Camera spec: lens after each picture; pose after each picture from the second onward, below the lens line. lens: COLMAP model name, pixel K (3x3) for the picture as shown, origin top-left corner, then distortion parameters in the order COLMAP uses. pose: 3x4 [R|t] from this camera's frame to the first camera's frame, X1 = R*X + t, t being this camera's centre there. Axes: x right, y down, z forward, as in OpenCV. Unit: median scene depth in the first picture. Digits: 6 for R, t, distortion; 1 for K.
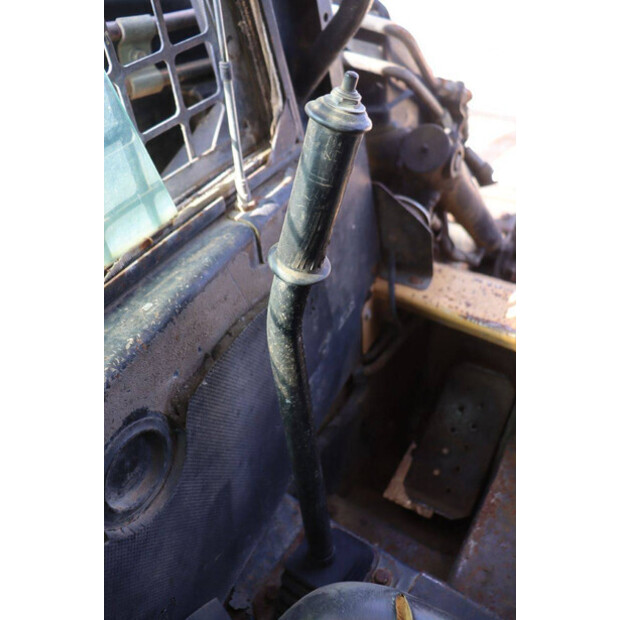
lens RADIAL K [[498.4, 0, 309.8], [0, 498.4, 312.4], [0, 0, 1]] dist [-0.120720, 0.068335]
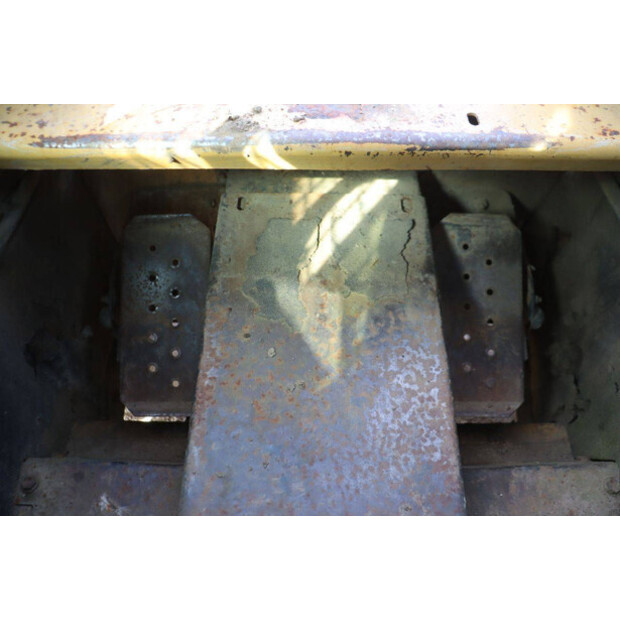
lens RADIAL K [[498.4, 0, 309.6], [0, 498.4, 308.5], [0, 0, 1]] dist [-0.120720, 0.068335]
pose [[0.844010, -0.409598, 0.346232, 0.303558], [0.316384, 0.901513, 0.295256, 0.121829], [-0.433069, -0.139657, 0.890476, 0.294104]]
